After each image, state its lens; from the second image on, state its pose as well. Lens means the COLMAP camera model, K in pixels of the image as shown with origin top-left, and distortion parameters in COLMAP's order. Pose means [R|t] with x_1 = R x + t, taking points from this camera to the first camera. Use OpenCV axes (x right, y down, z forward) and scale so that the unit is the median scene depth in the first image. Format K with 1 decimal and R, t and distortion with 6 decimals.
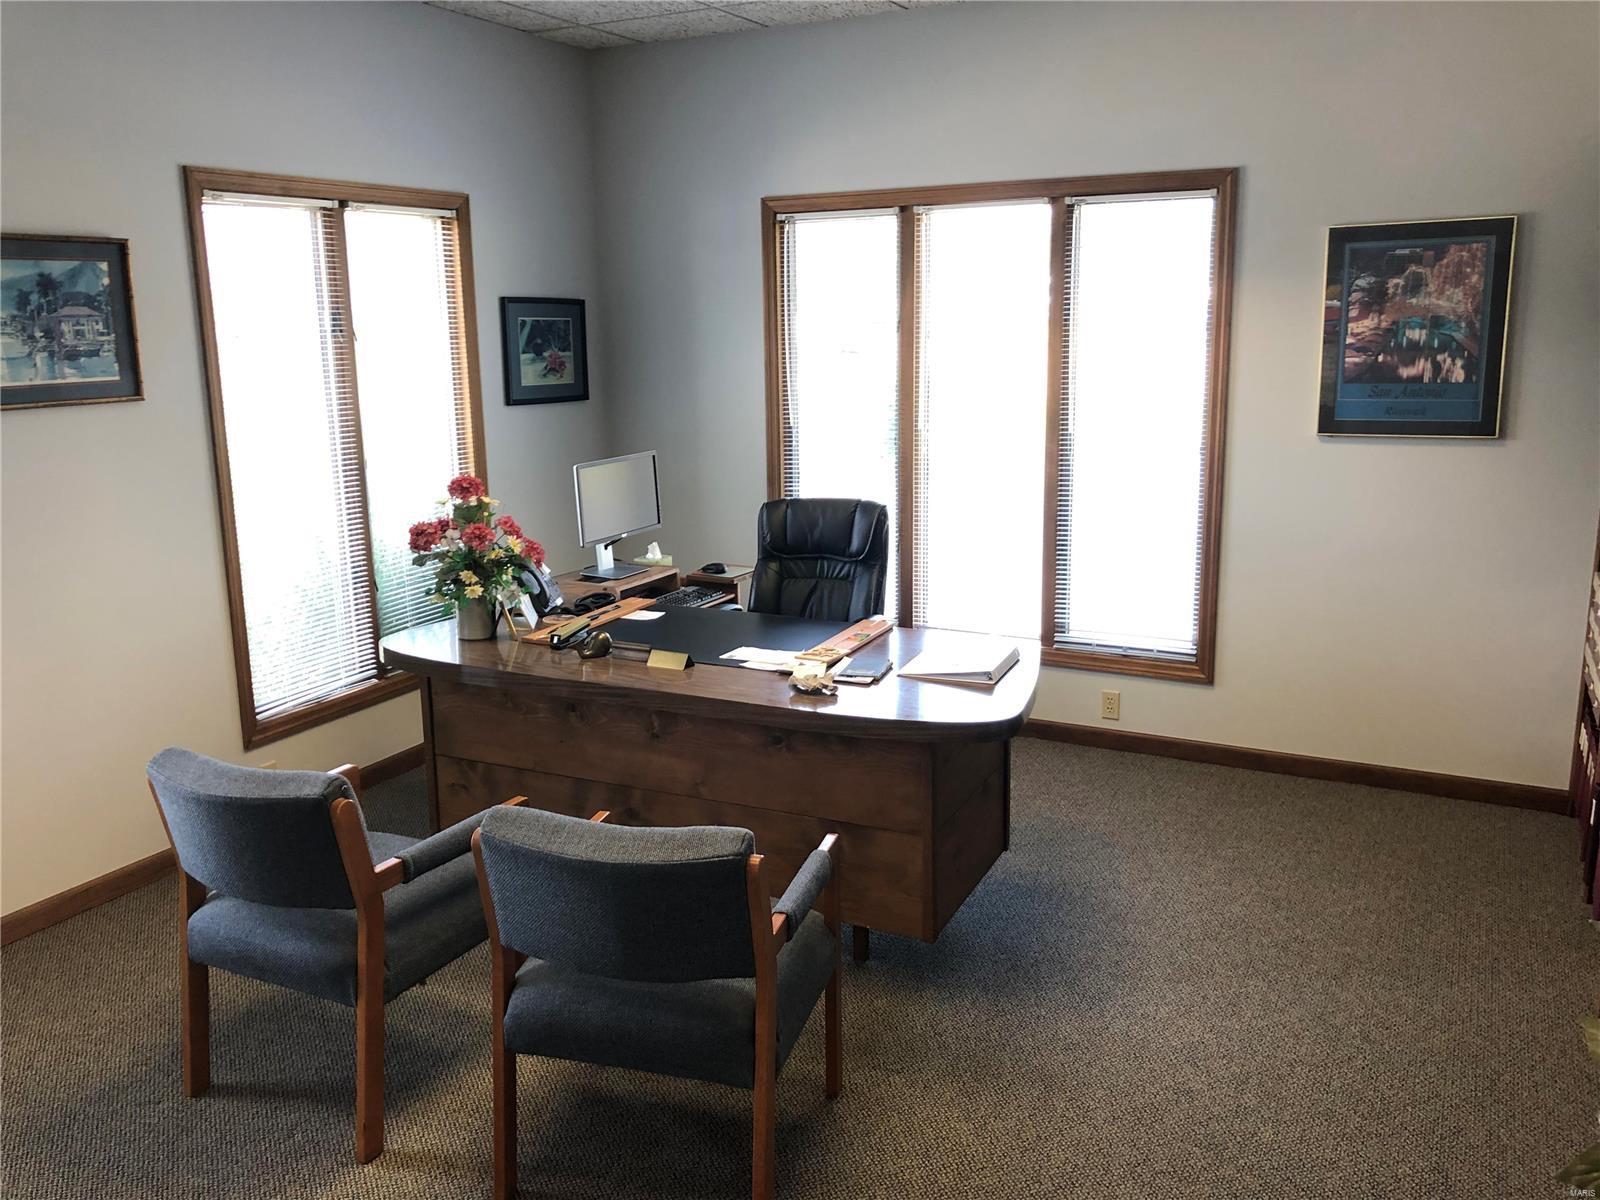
lens RADIAL K [[1314.7, 0, 795.3], [0, 1314.7, 599.0], [0, 0, 1]] dist [0.011285, 0.008733]
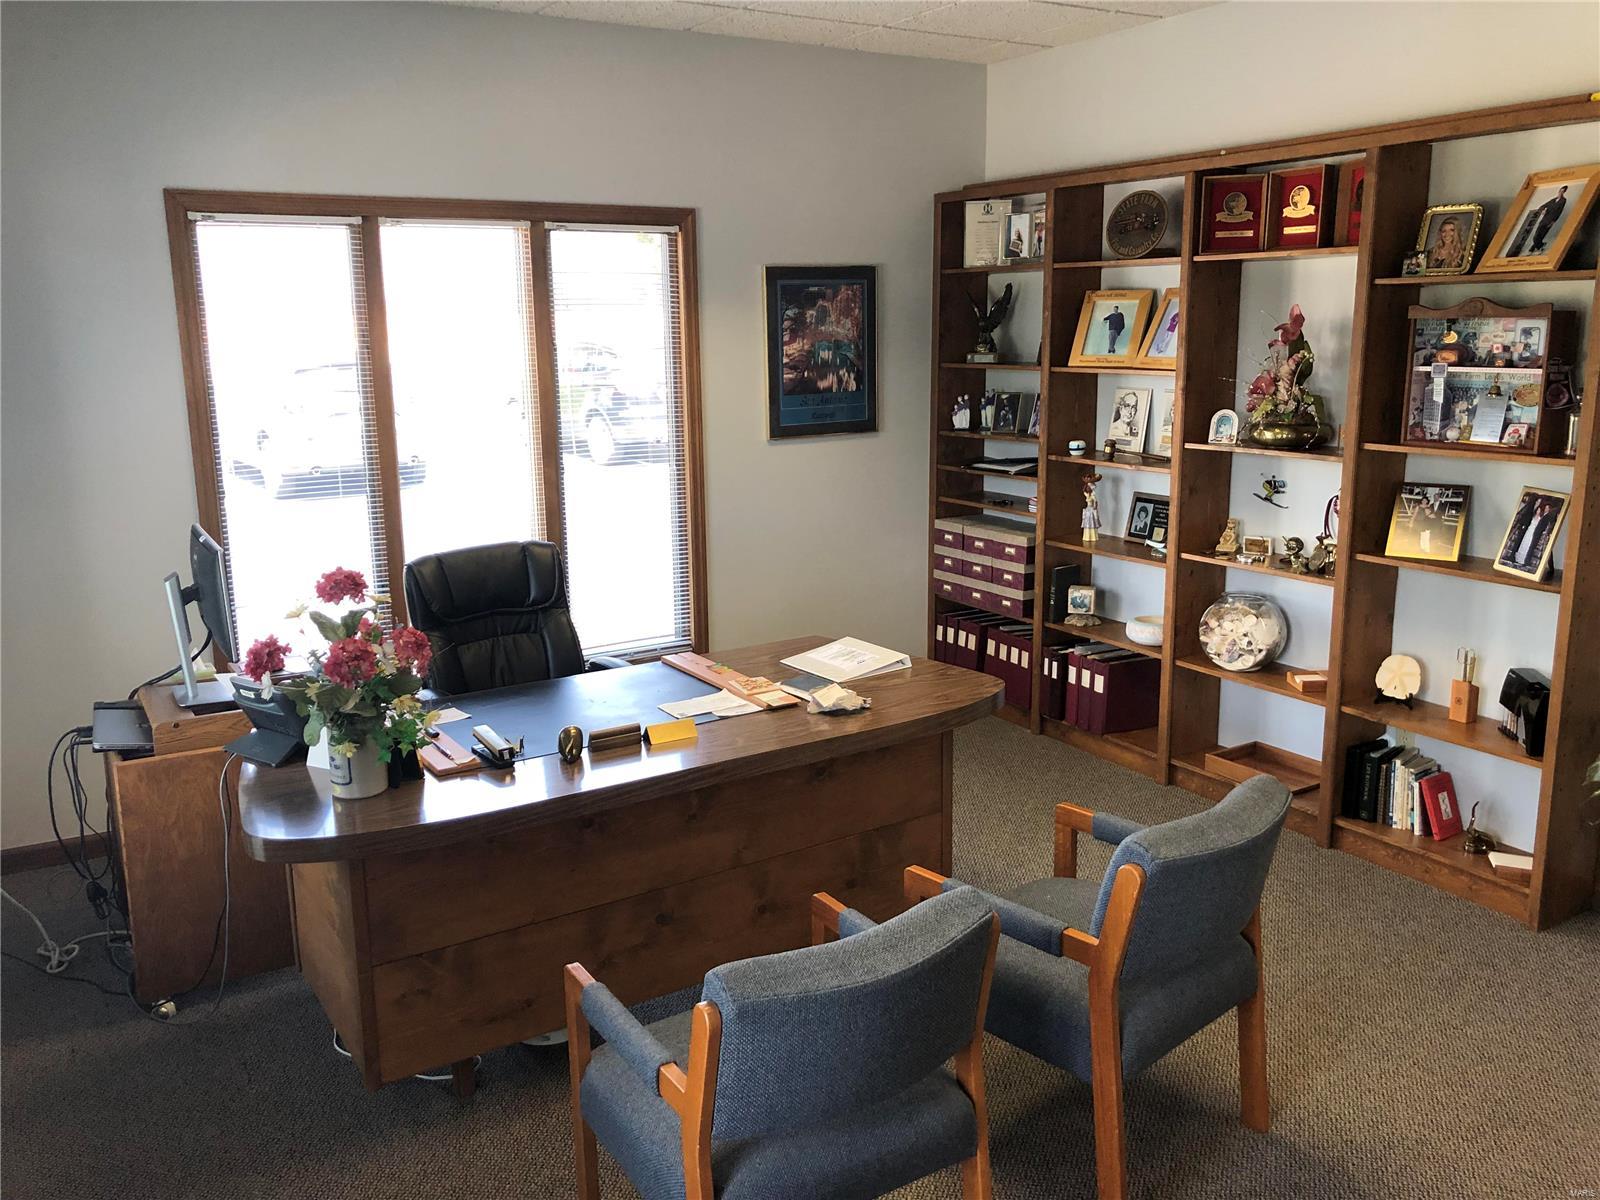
lens RADIAL K [[1314.7, 0, 796.2], [0, 1314.7, 599.2], [0, 0, 1]] dist [0.011285, 0.008733]
pose [[0.510628, -0.166102, 0.843605, -0.637940], [0.189522, 0.978773, 0.078000, -0.074436], [-0.838654, 0.120052, 0.531269, 0.380277]]
